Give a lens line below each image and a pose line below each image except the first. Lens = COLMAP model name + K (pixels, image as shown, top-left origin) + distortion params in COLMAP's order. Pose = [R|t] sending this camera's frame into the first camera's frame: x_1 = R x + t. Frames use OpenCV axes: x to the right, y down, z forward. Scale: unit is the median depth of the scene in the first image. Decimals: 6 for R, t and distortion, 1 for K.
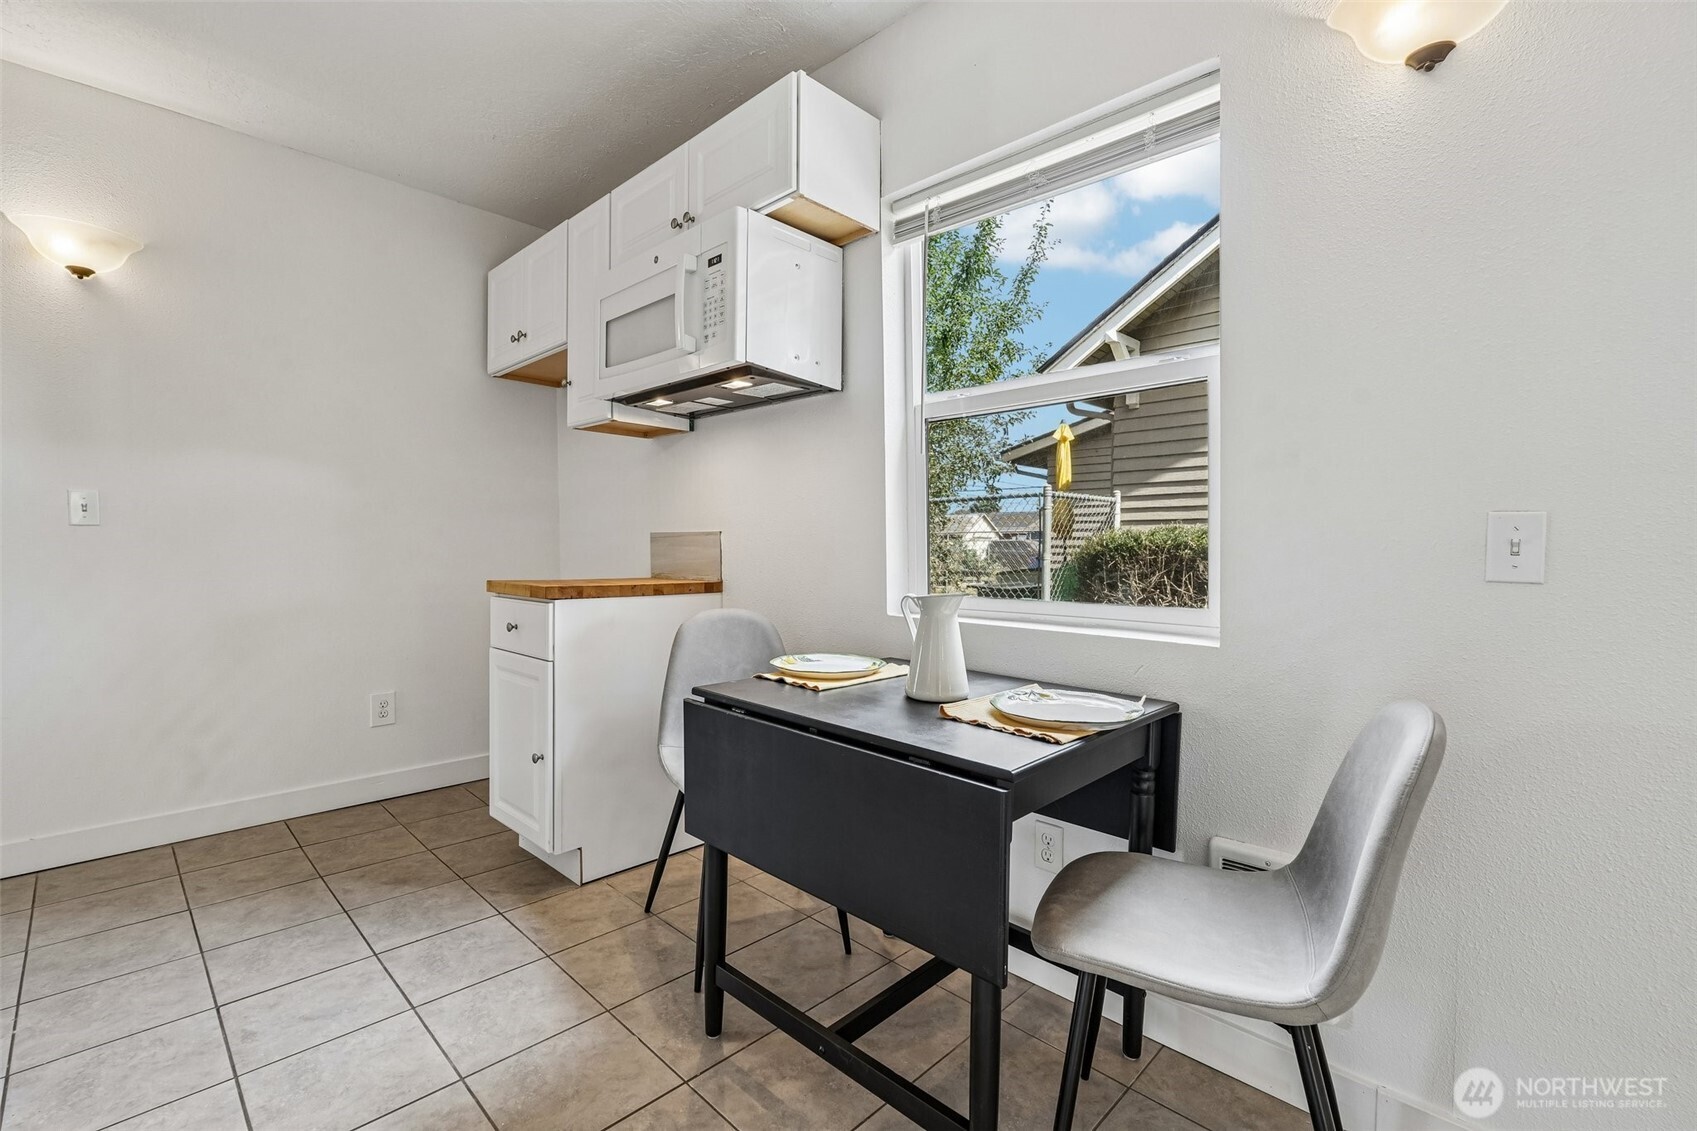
lens RADIAL K [[743.0, 0, 850.7], [0, 743.0, 565.2], [0, 0, 1]] dist [-0.016334, 0.006218]
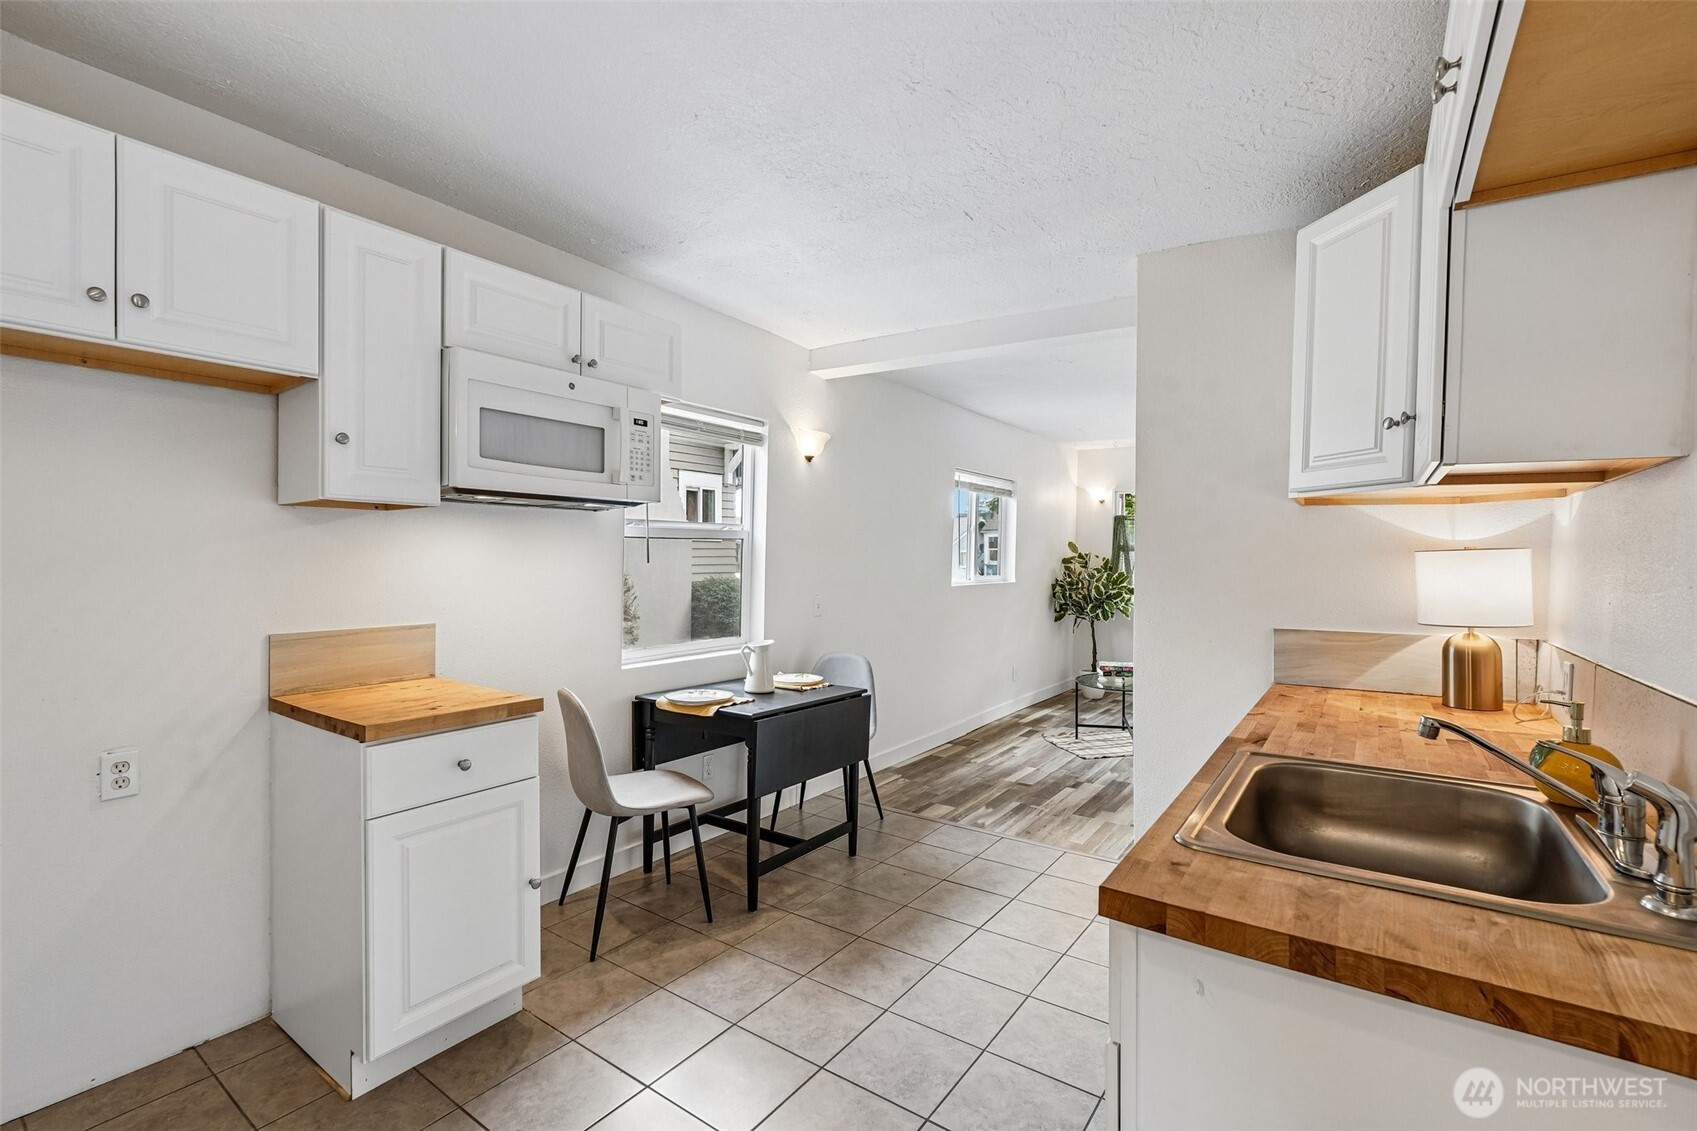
lens RADIAL K [[743.0, 0, 845.3], [0, 743.0, 569.4], [0, 0, 1]] dist [-0.016334, 0.006218]
pose [[-0.147080, -0.020976, 0.988902, -1.431559], [0.015792, 0.999598, 0.023552, -0.155412], [-0.988999, 0.019081, -0.146689, 0.759698]]
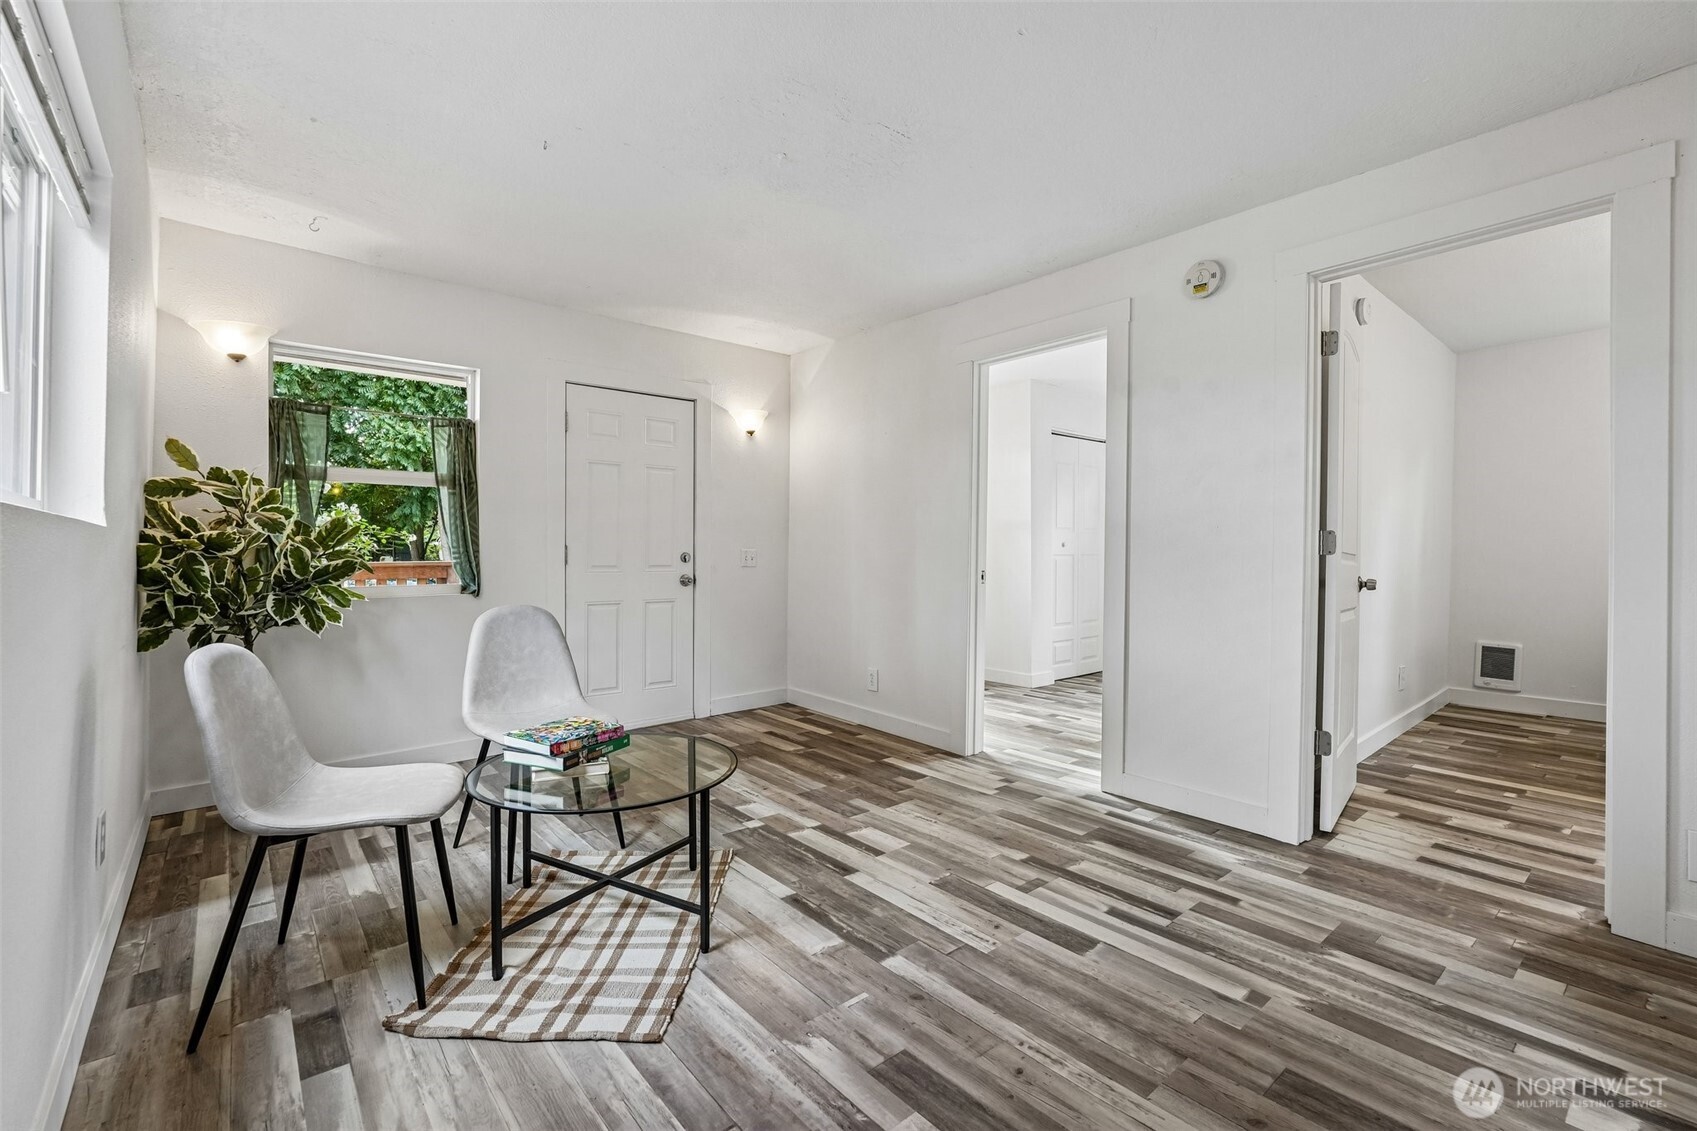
lens RADIAL K [[743.0, 0, 846.1], [0, 743.0, 563.2], [0, 0, 1]] dist [-0.016334, 0.006218]
pose [[-0.994423, -0.005958, 0.105295, 0.482386], [-0.002625, 0.999492, 0.031759, -0.007879], [-0.105430, 0.031306, -0.993934, 0.402791]]
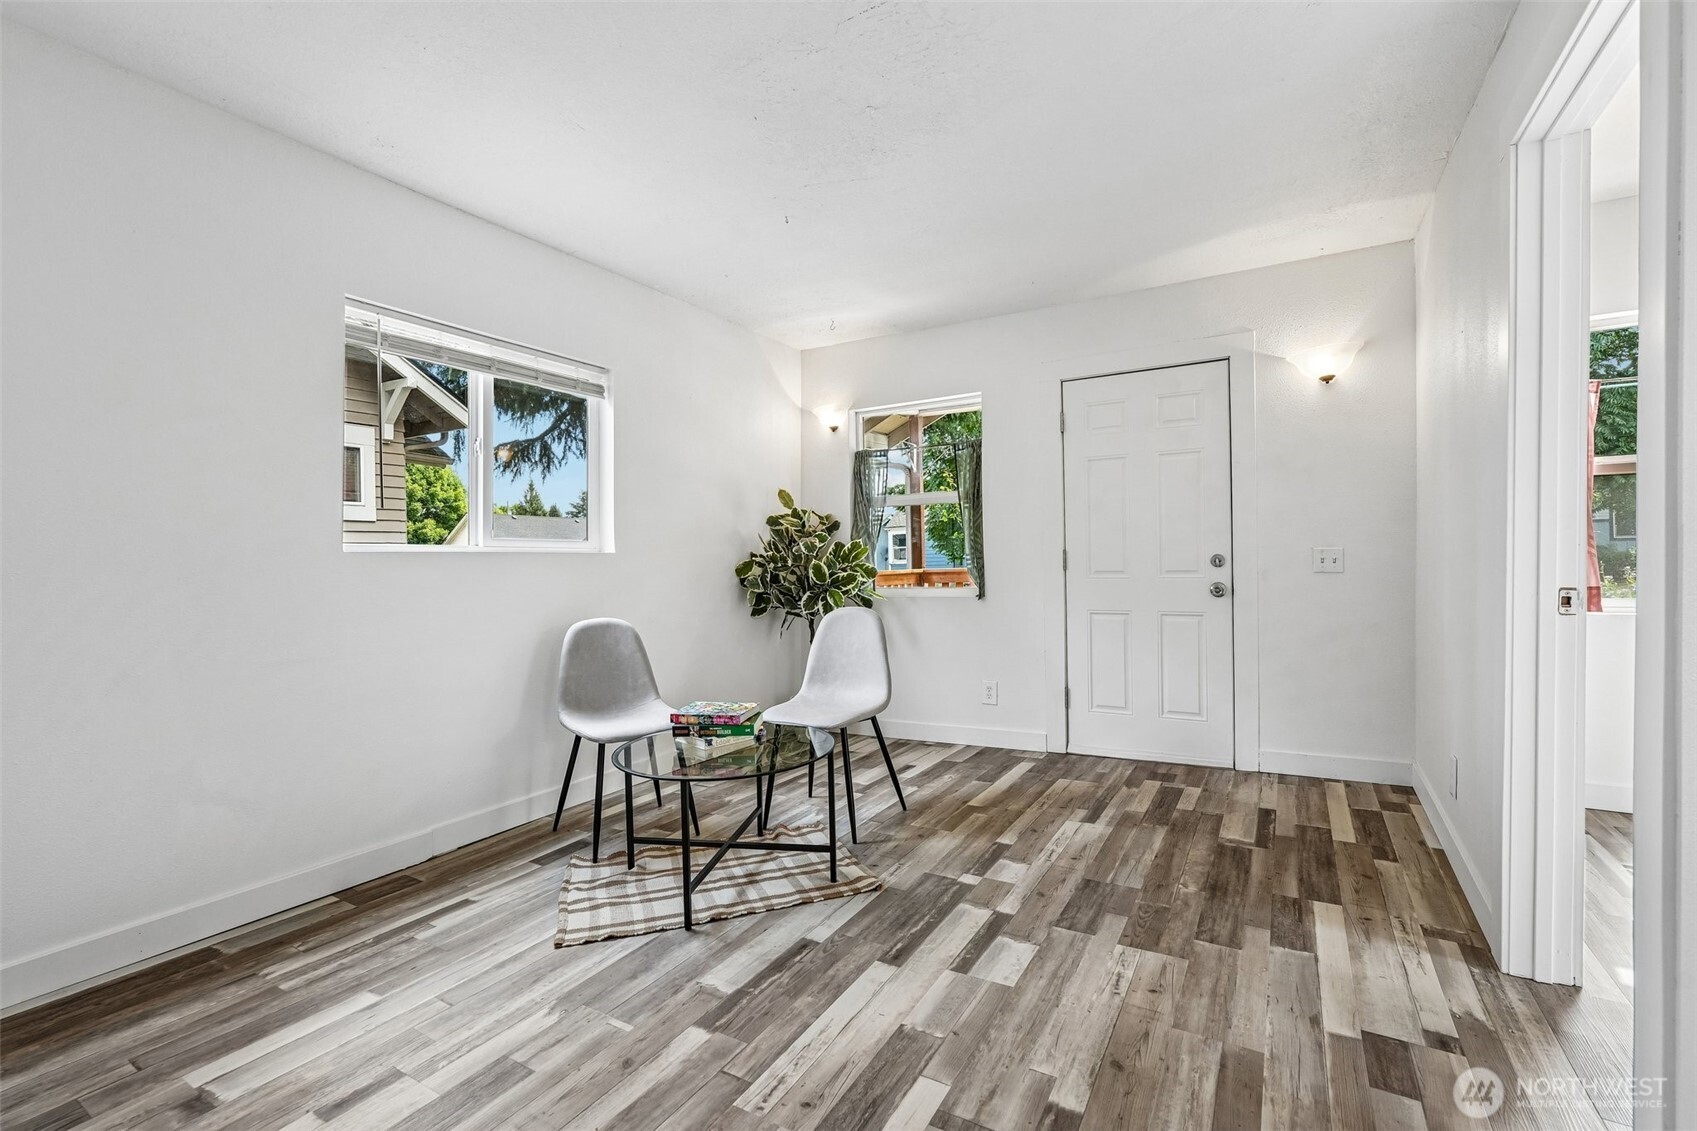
lens RADIAL K [[743.0, 0, 845.3], [0, 743.0, 566.7], [0, 0, 1]] dist [-0.016334, 0.006218]
pose [[-0.223882, -0.004676, 0.974605, -0.283424], [0.036241, 0.999257, 0.013120, 0.005685], [-0.973942, 0.038258, -0.223546, -0.485775]]
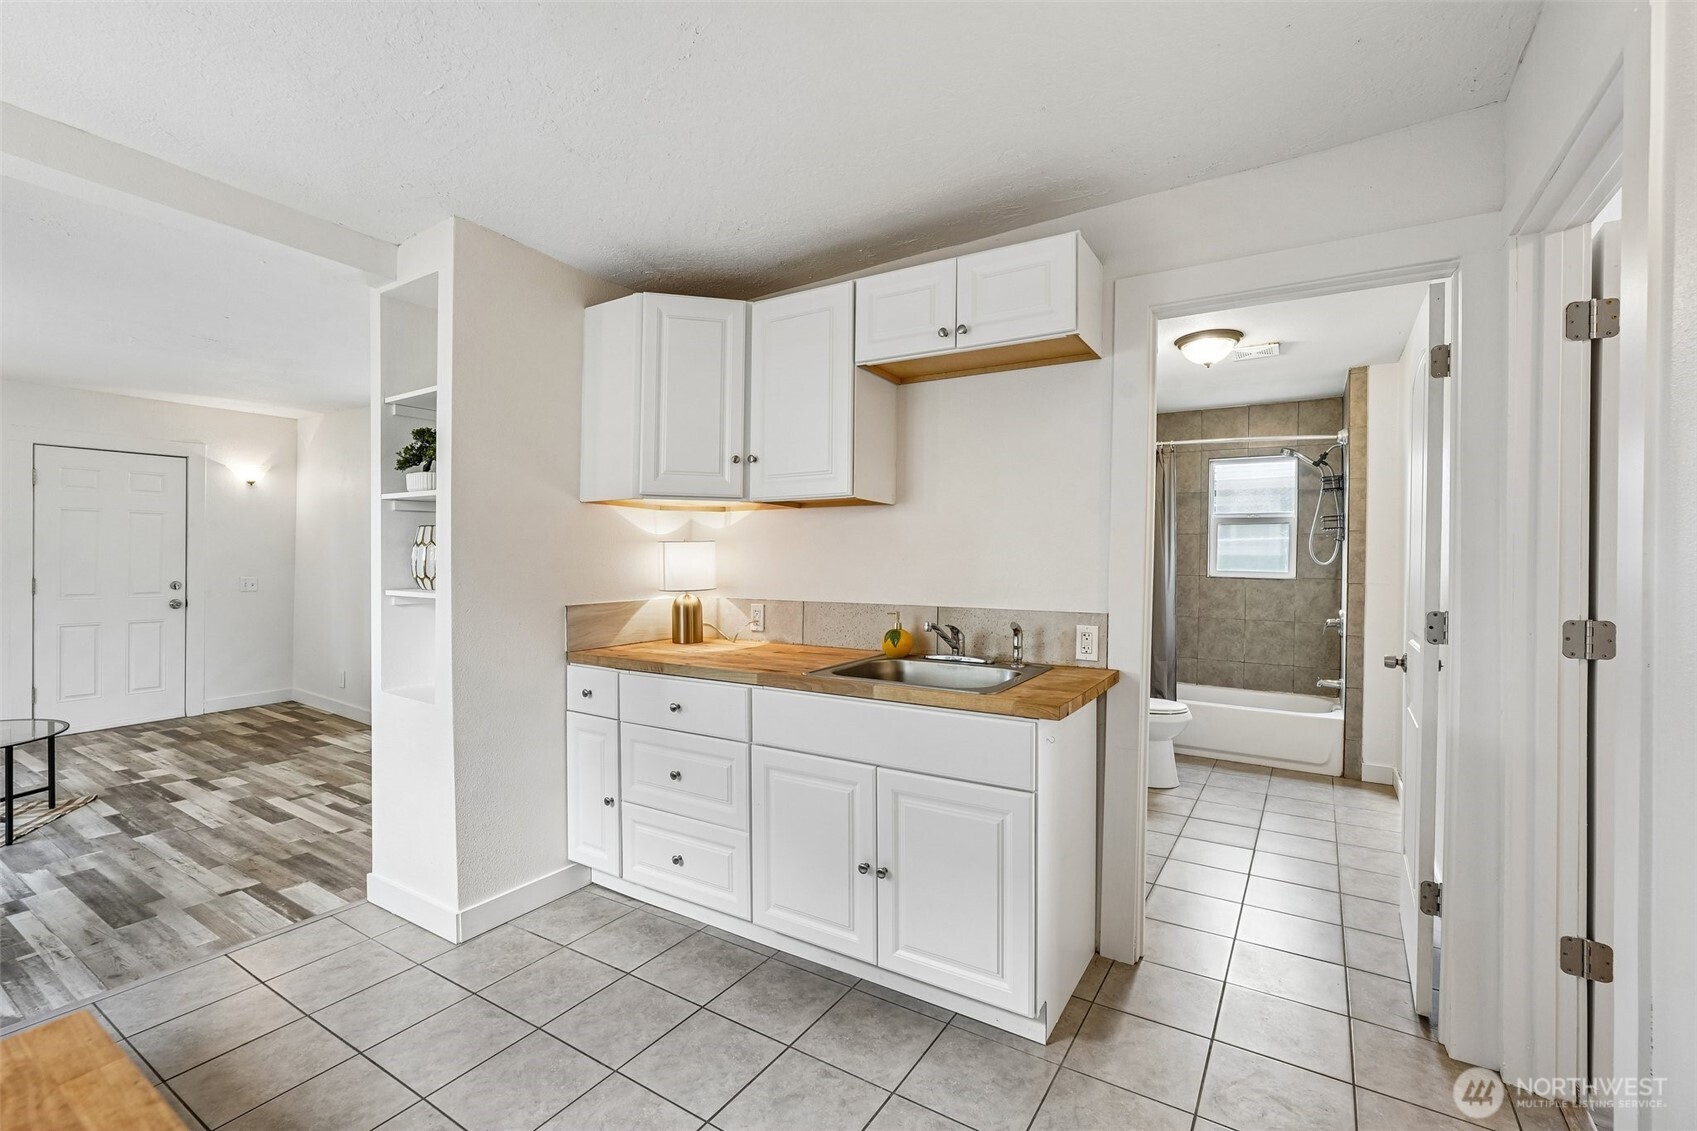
lens RADIAL K [[743.0, 0, 848.3], [0, 743.0, 562.1], [0, 0, 1]] dist [-0.016334, 0.006218]
pose [[-0.980051, -0.010525, -0.198467, -0.649070], [-0.016602, 0.999442, 0.028980, -0.153128], [0.198051, 0.031697, -0.979679, 1.341280]]
